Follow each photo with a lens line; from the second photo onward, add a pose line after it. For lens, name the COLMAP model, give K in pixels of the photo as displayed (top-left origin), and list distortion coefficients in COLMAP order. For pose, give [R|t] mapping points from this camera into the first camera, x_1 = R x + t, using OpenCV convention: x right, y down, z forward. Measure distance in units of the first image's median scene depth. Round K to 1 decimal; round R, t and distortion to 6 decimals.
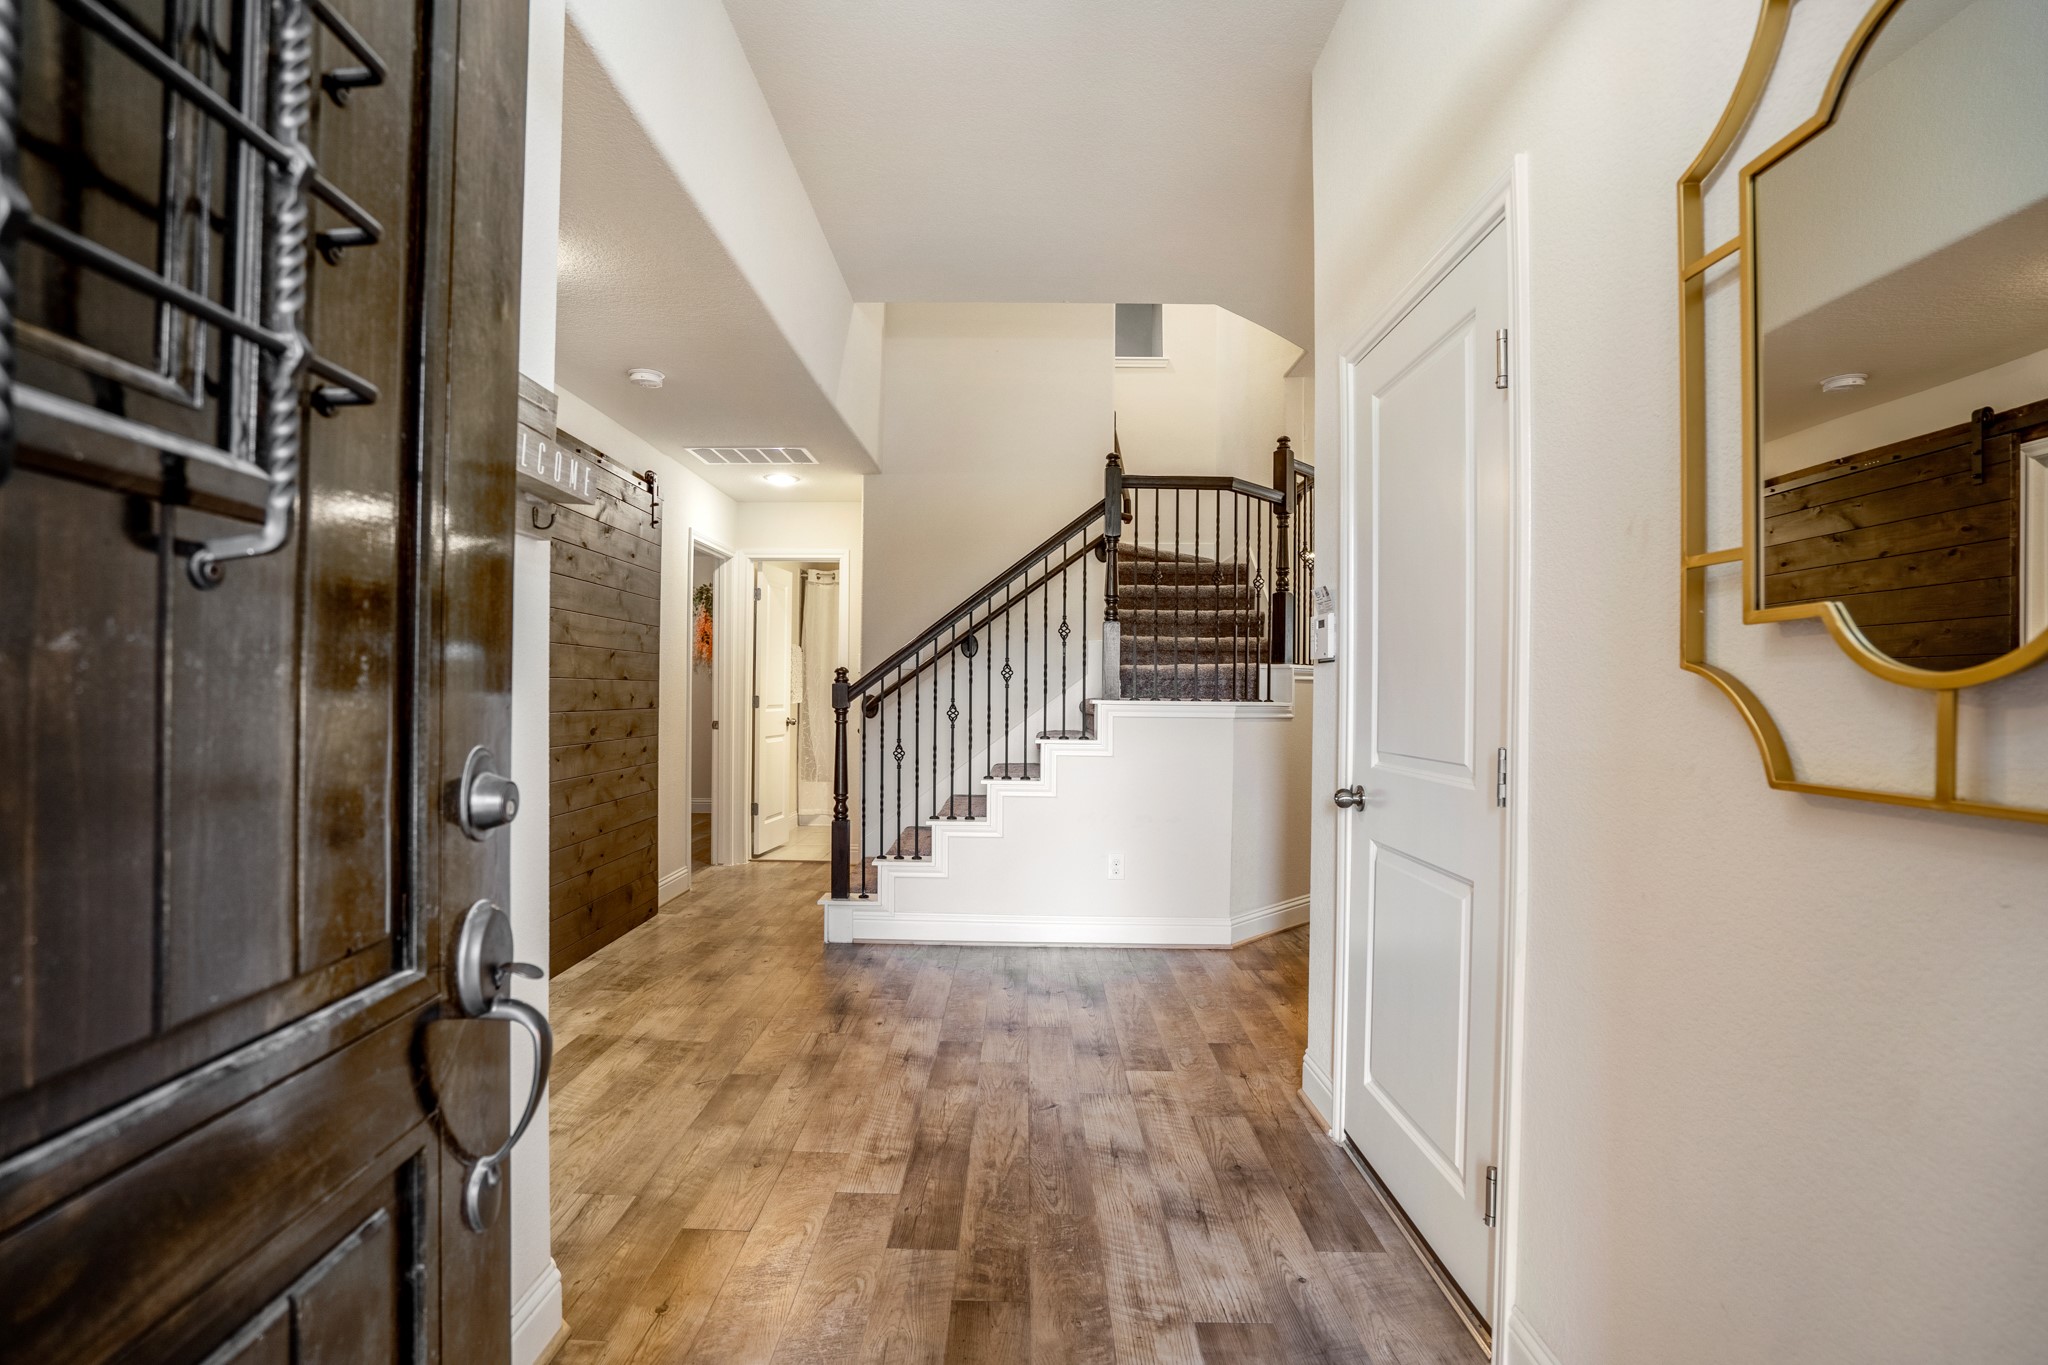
lens RADIAL K [[969.0, 0, 1021.6], [0, 969.0, 690.4], [0, 0, 1]] dist [-0.024878, 0.004112]
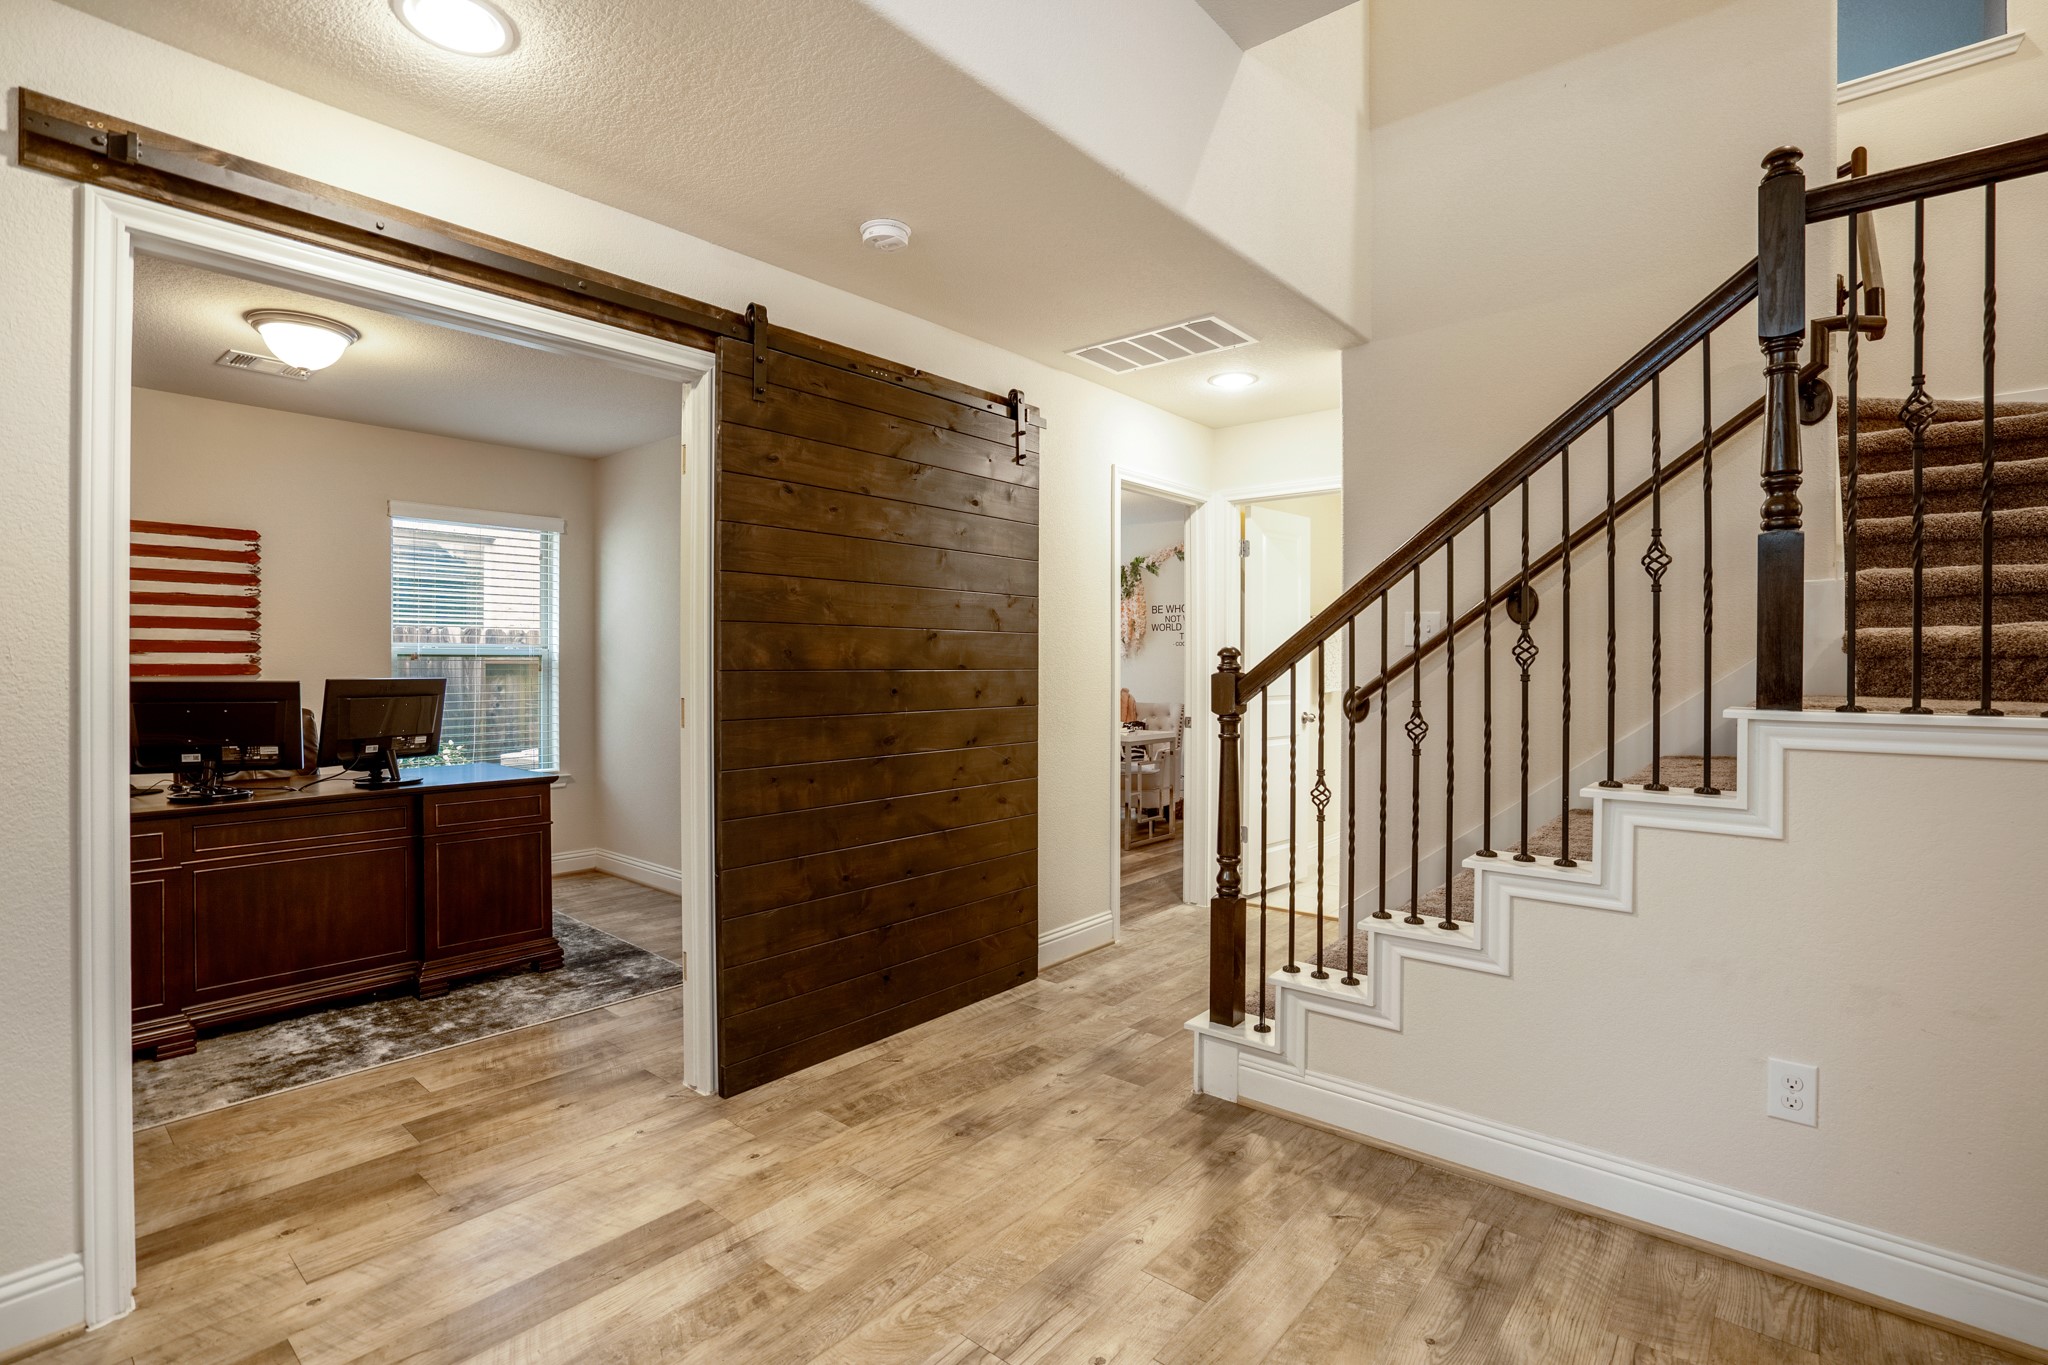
lens RADIAL K [[969.0, 0, 1023.9], [0, 969.0, 670.0], [0, 0, 1]] dist [-0.024878, 0.004112]
pose [[0.768319, -0.004278, -0.640053, 0.107450], [0.006590, 0.999978, 0.001226, -0.010718], [0.640033, -0.005160, 0.768330, 0.447592]]
